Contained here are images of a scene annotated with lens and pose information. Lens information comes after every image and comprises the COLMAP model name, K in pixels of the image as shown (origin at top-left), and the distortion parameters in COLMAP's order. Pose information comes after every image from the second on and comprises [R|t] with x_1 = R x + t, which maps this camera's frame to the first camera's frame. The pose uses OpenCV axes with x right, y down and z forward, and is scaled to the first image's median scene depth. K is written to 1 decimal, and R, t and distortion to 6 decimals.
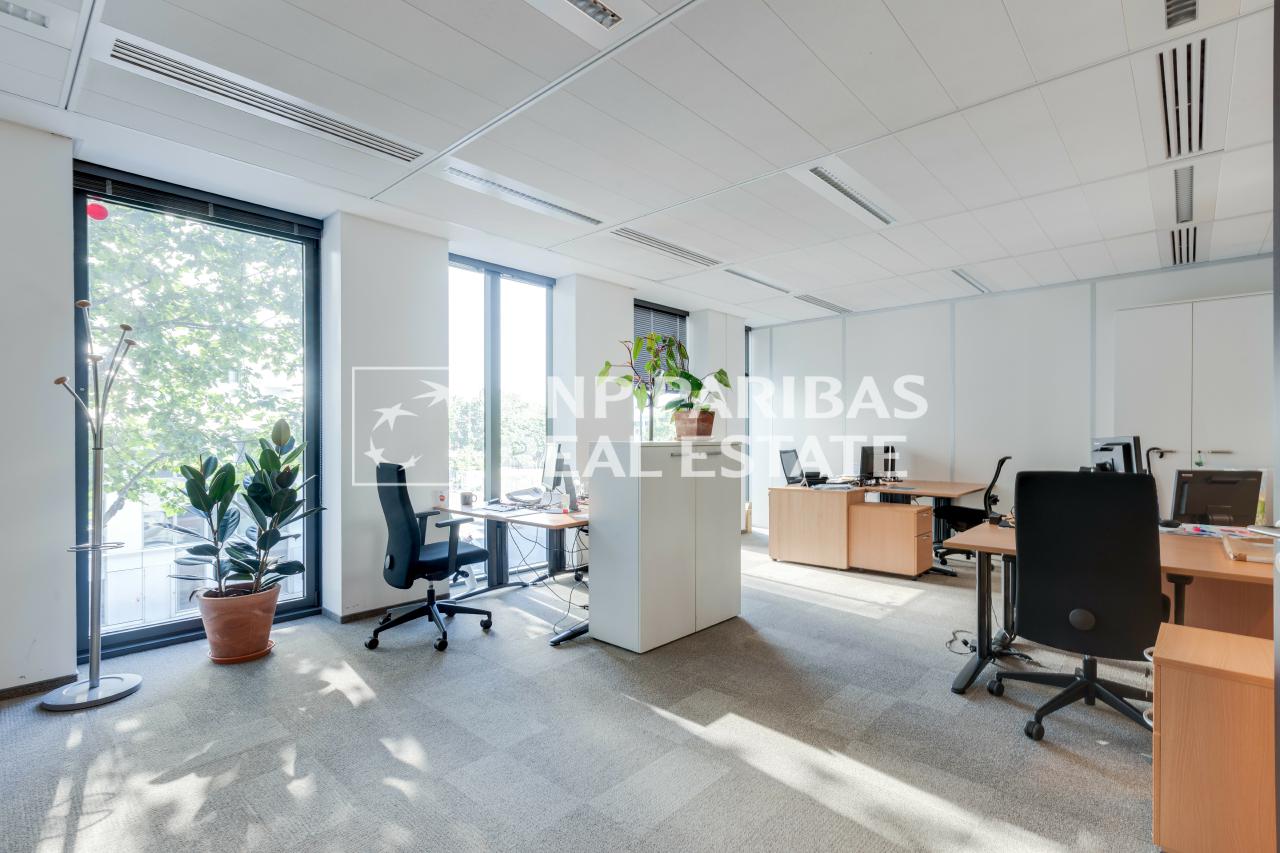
lens RADIAL K [[589.6, 0, 637.8], [0, 589.6, 434.2], [0, 0, 1]] dist [-0.003148, 0.000626]
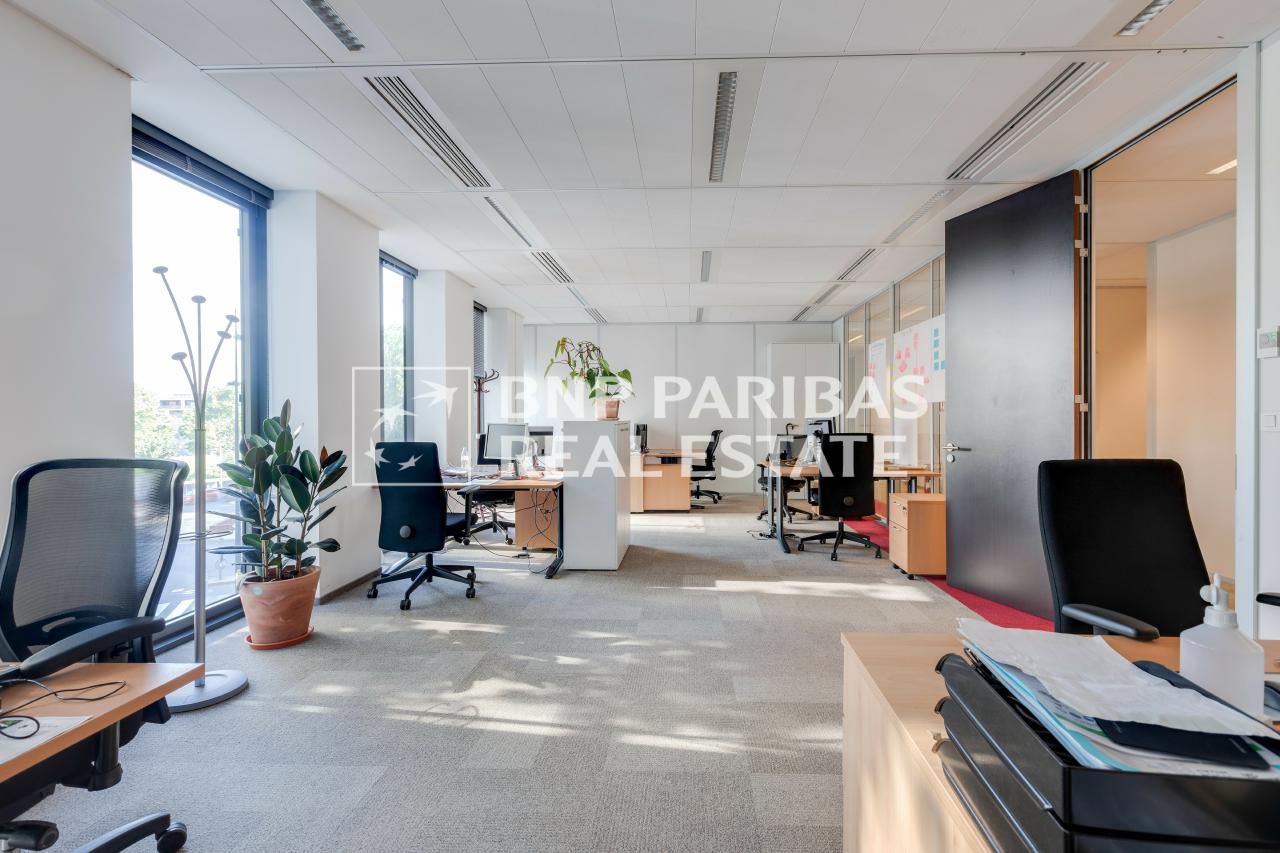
lens RADIAL K [[589.6, 0, 638.7], [0, 589.6, 419.2], [0, 0, 1]] dist [-0.003148, 0.000626]
pose [[0.780831, -0.003789, 0.624730, -0.901958], [0.000165, 0.999983, 0.005858, -0.000433], [-0.624742, -0.004472, 0.780819, -0.155738]]
